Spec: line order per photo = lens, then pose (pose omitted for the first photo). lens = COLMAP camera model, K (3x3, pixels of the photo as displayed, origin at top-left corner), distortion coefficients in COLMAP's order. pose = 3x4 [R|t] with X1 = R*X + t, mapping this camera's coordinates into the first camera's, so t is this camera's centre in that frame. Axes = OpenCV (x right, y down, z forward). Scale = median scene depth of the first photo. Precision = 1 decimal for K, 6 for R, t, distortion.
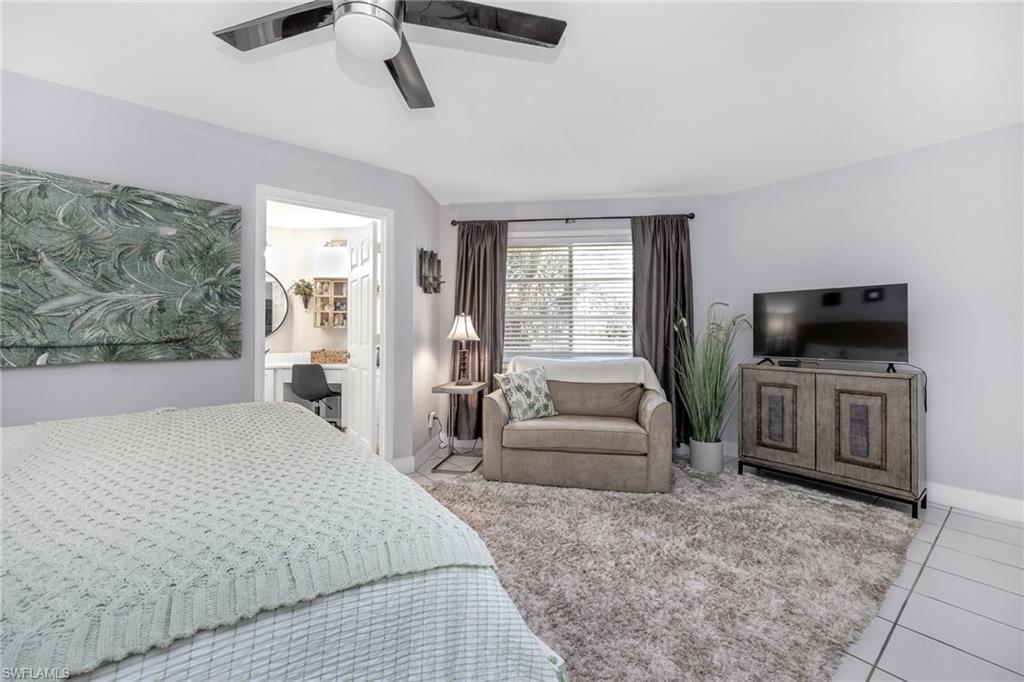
lens RADIAL K [[413.3, 0, 511.4], [0, 413.3, 335.3], [0, 0, 1]] dist [0.000366, 0.000037]
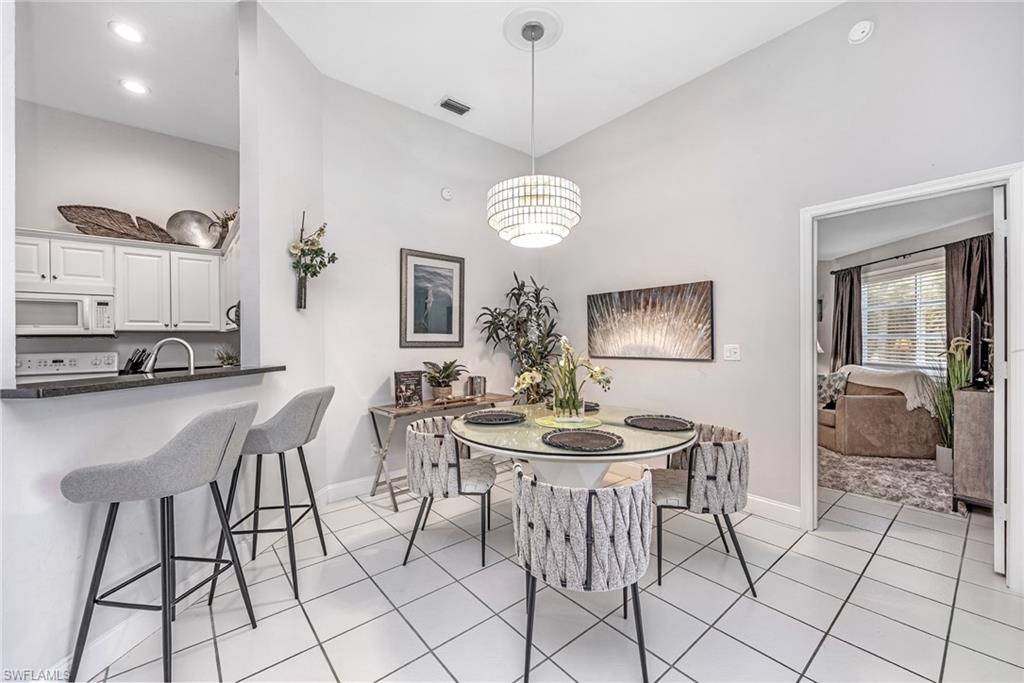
lens RADIAL K [[410.4, 0, 510.1], [0, 410.4, 343.2], [0, 0, 1]] dist [0.000326, 0.000247]
pose [[0.027836, -0.001300, -0.999612, 2.024744], [0.009594, 0.999953, -0.001034, -0.047116], [0.999566, -0.009562, 0.027847, -0.301963]]
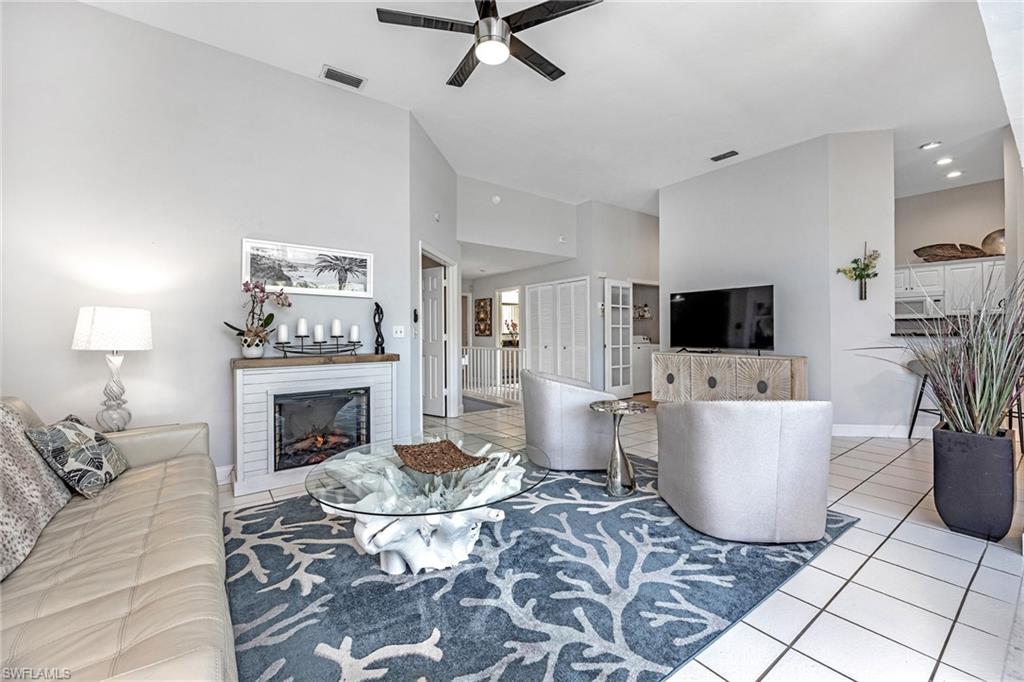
lens RADIAL K [[417.1, 0, 510.8], [0, 417.1, 327.8], [0, 0, 1]] dist [0.000332, 0.000119]
pose [[-0.999677, -0.002830, 0.025260, 3.066389], [-0.003161, 0.999910, -0.013038, 0.007294], [-0.025221, -0.013114, -0.999596, 0.897351]]
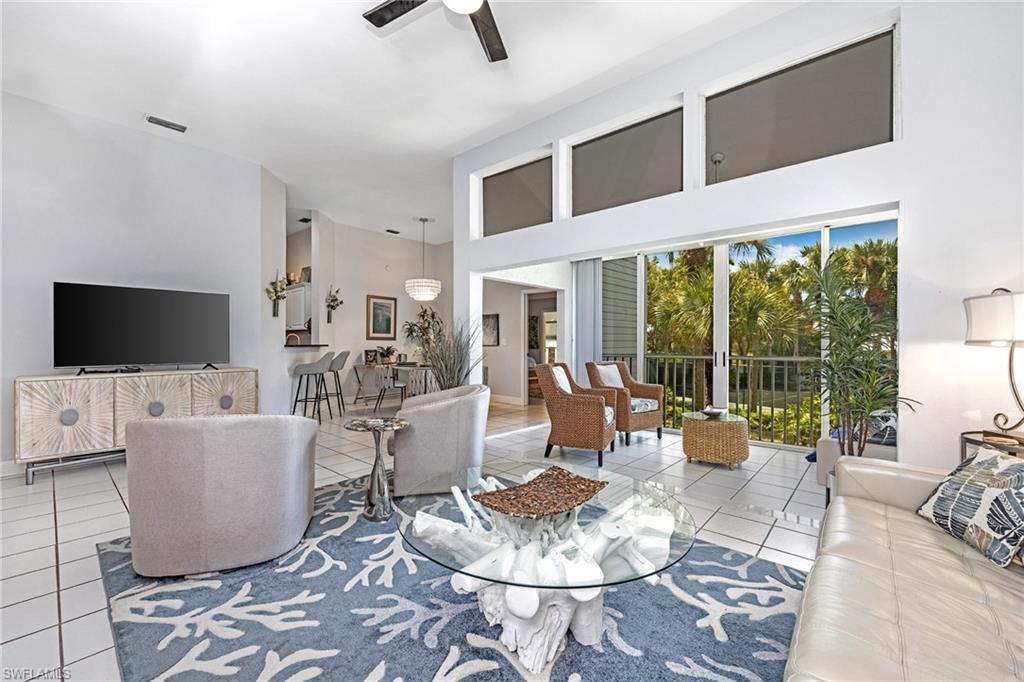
lens RADIAL K [[414.0, 0, 511.8], [0, 414.0, 343.5], [0, 0, 1]] dist [-0.000977, -0.000163]
pose [[0.184974, -0.003200, -0.982738, 3.922796], [0.000694, 0.999995, -0.003125, 0.003217], [0.982743, -0.000104, 0.184975, -0.134232]]
